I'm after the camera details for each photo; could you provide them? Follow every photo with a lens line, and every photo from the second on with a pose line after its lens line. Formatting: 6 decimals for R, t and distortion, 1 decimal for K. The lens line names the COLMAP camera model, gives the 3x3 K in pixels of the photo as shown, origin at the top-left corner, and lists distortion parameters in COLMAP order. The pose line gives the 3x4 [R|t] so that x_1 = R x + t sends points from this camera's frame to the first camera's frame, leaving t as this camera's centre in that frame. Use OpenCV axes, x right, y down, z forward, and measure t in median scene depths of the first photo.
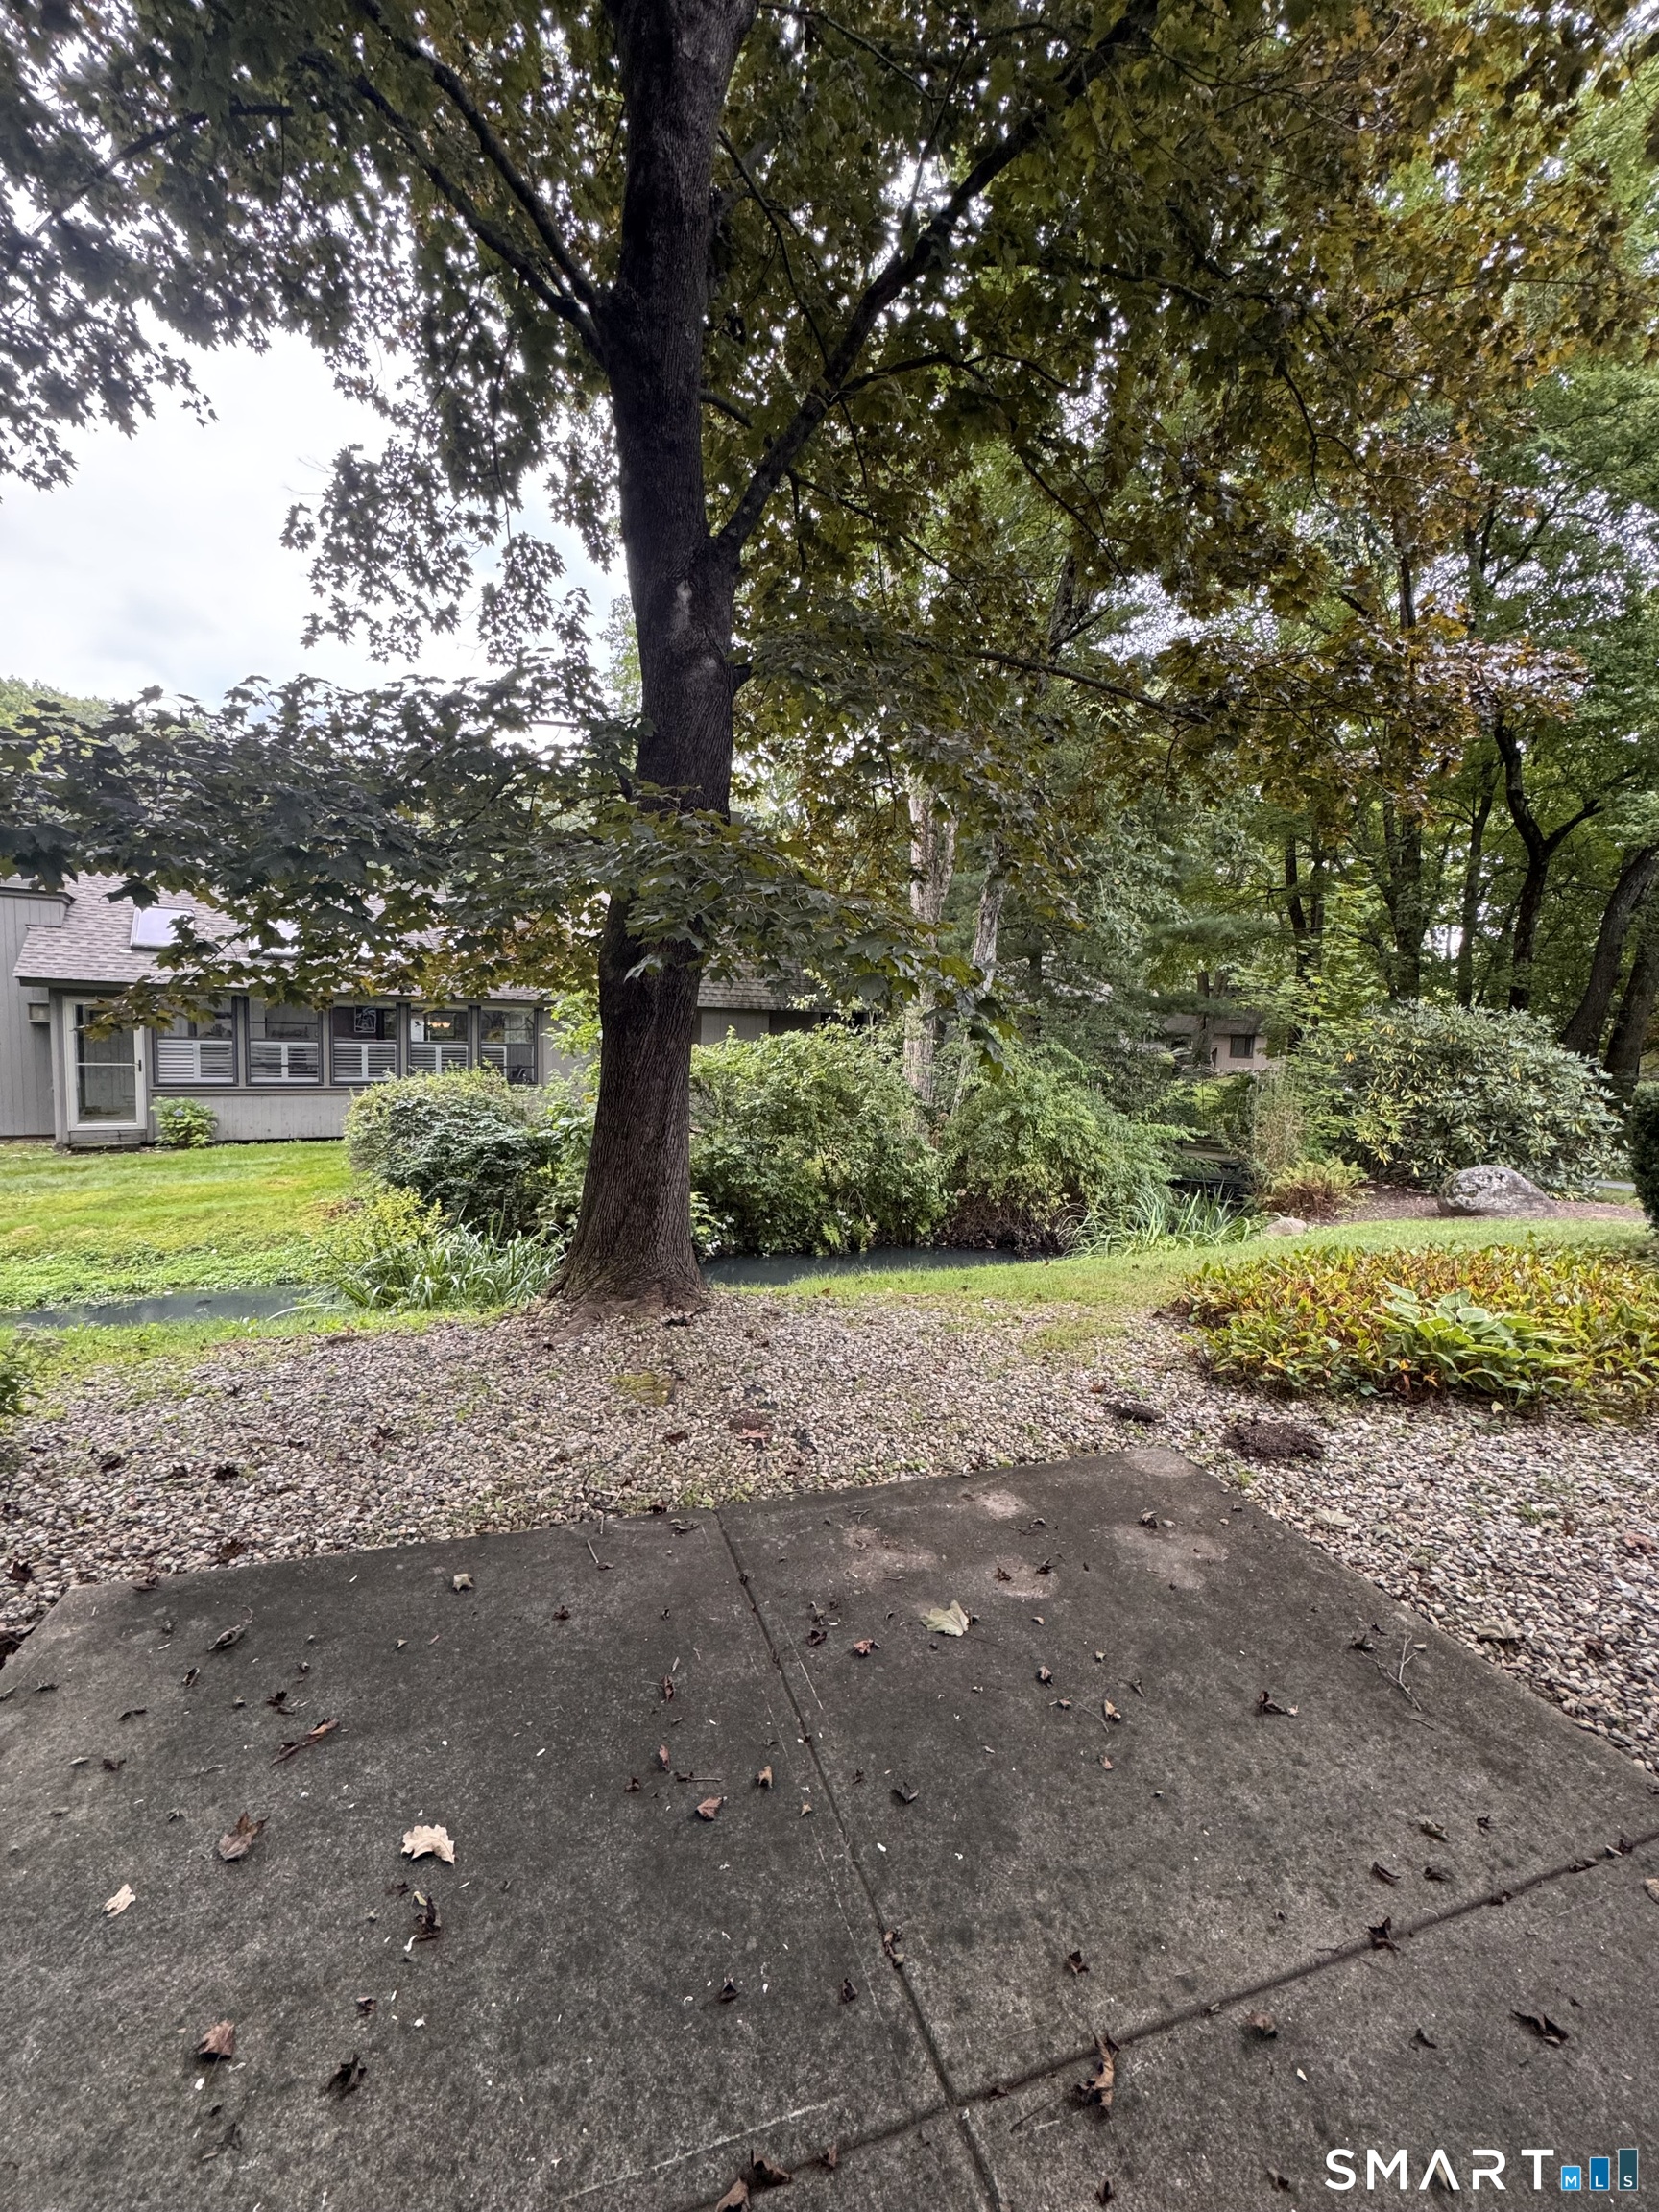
lens RADIAL K [[880.5, 0, 834.7], [0, 880.5, 1106.4], [0, 0, 1]] dist [-0.005687, 0.000833]
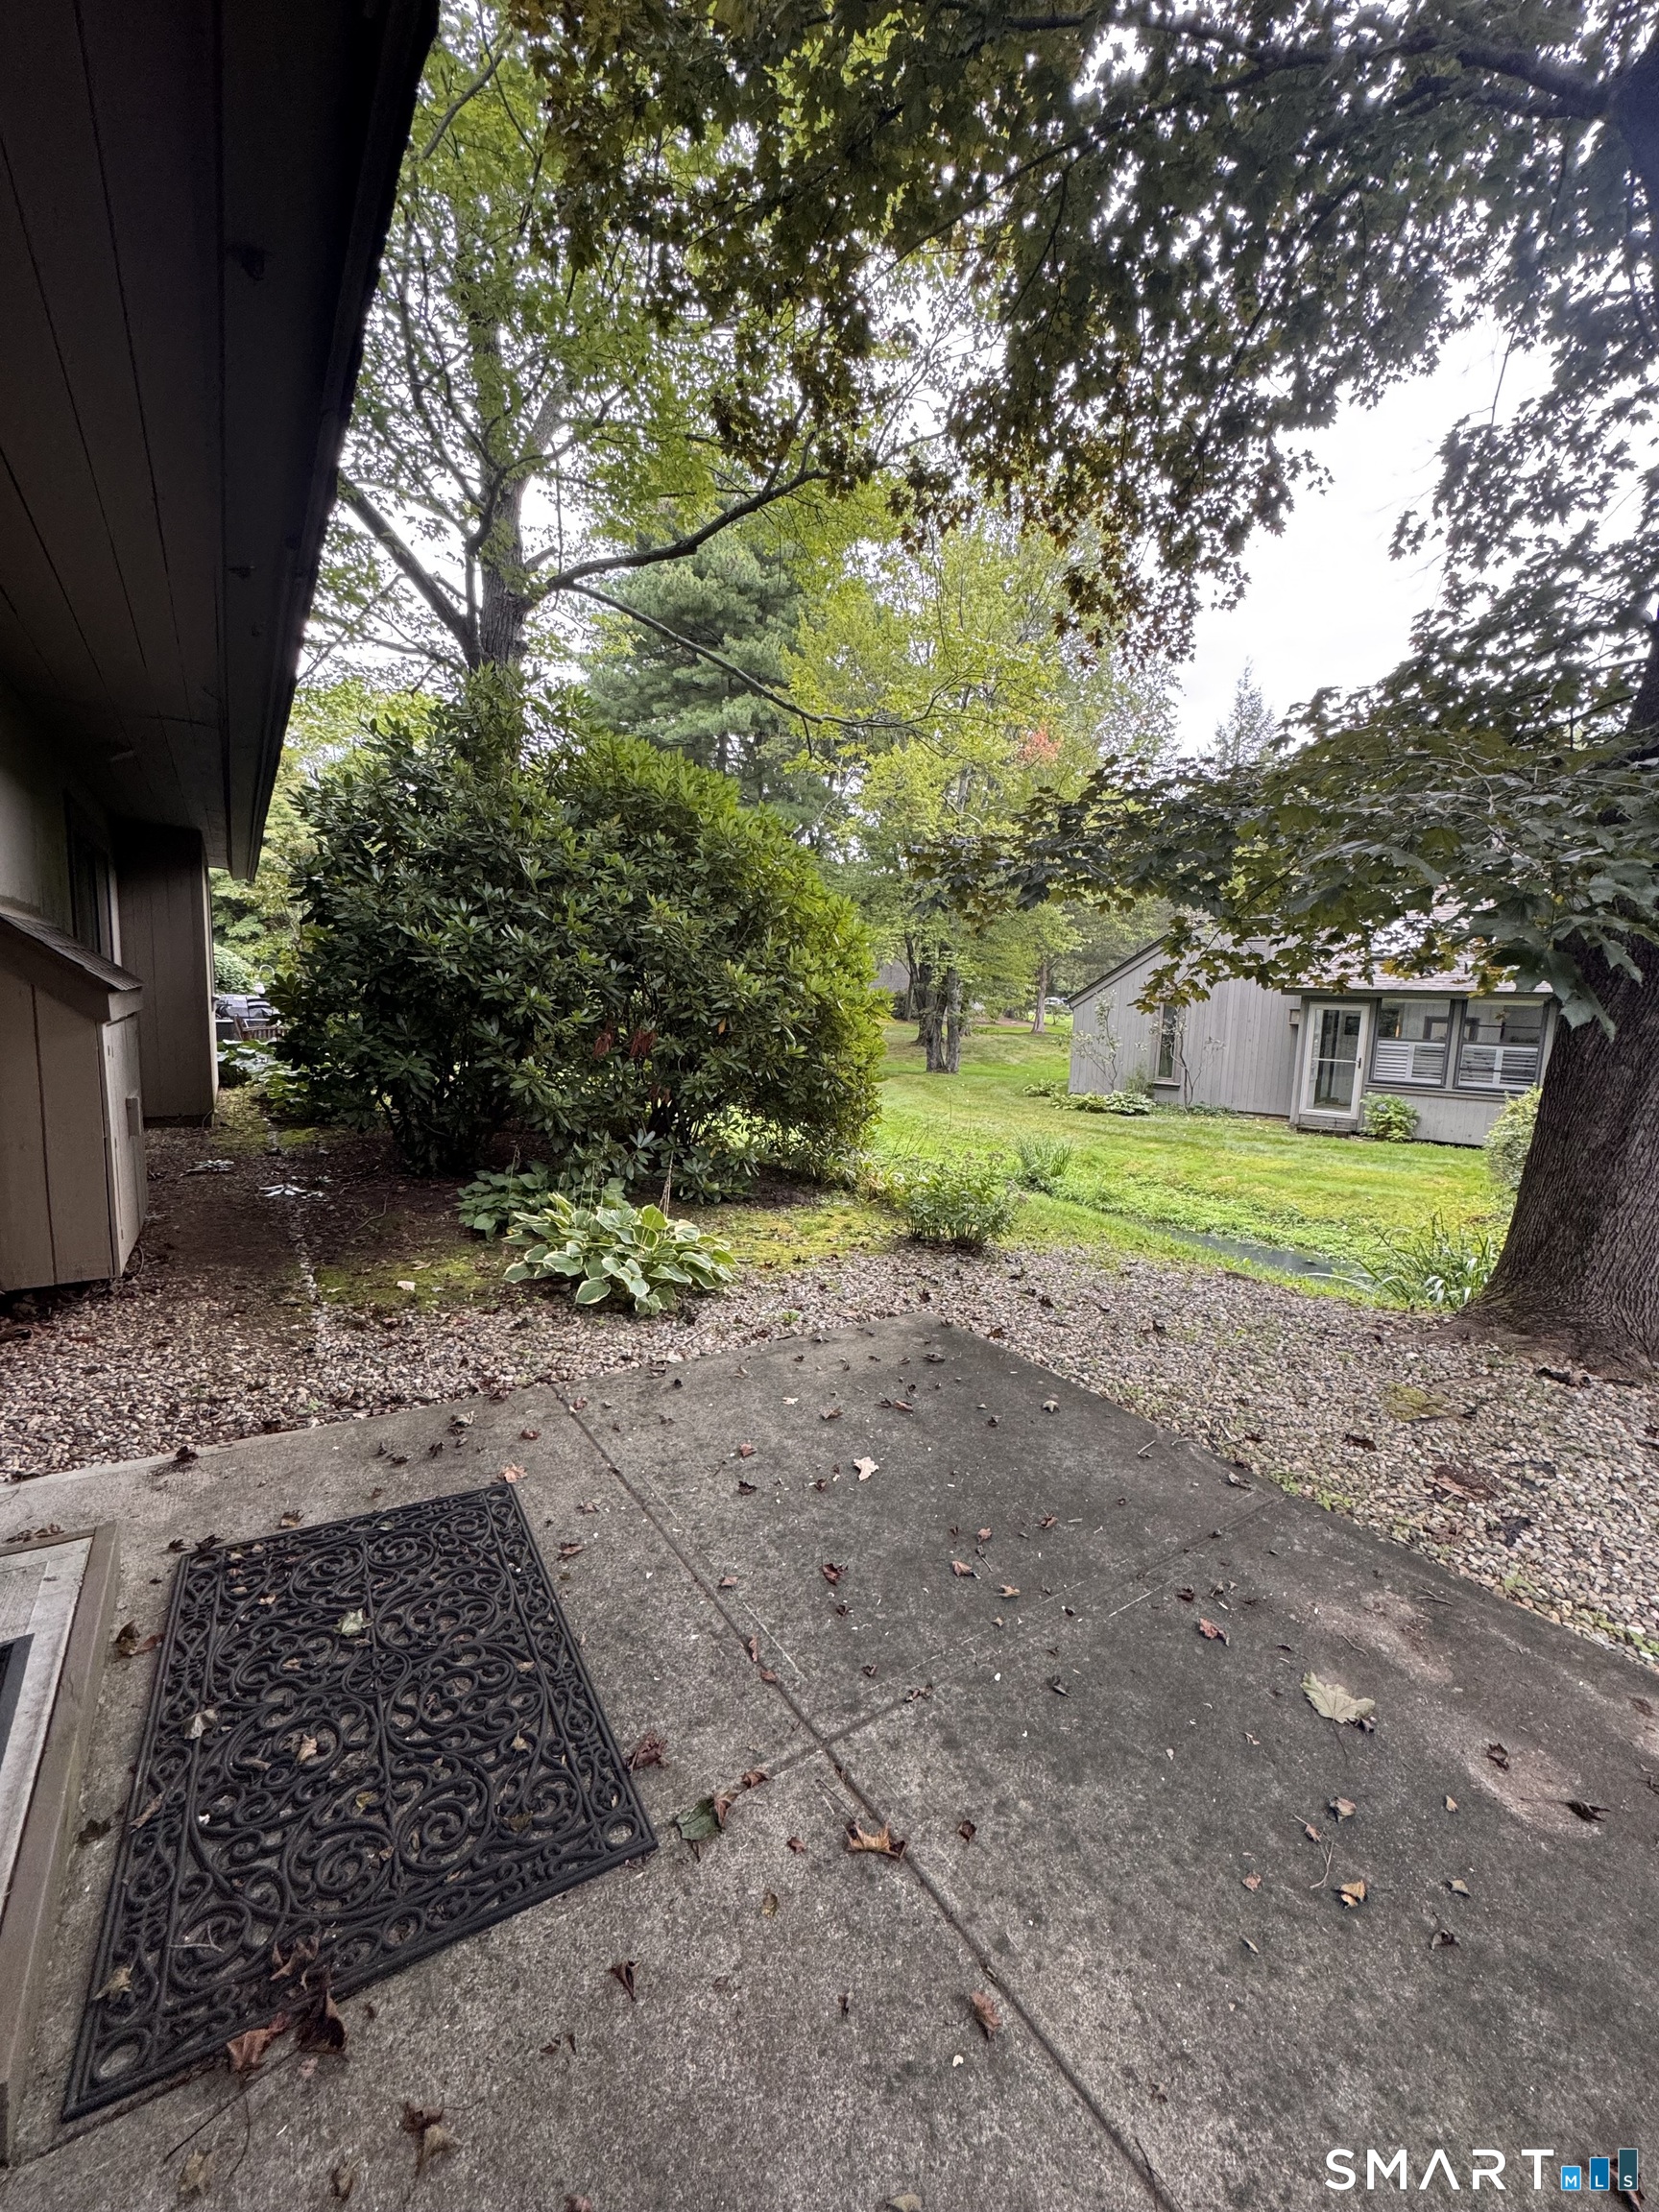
lens RADIAL K [[880.5, 0, 826.7], [0, 880.5, 1105.0], [0, 0, 1]] dist [-0.005687, 0.000833]
pose [[0.253299, 0.087806, -0.963395, 0.164659], [-0.107370, 0.992271, 0.062208, 0.013393], [0.961411, 0.087682, 0.260769, 0.072088]]
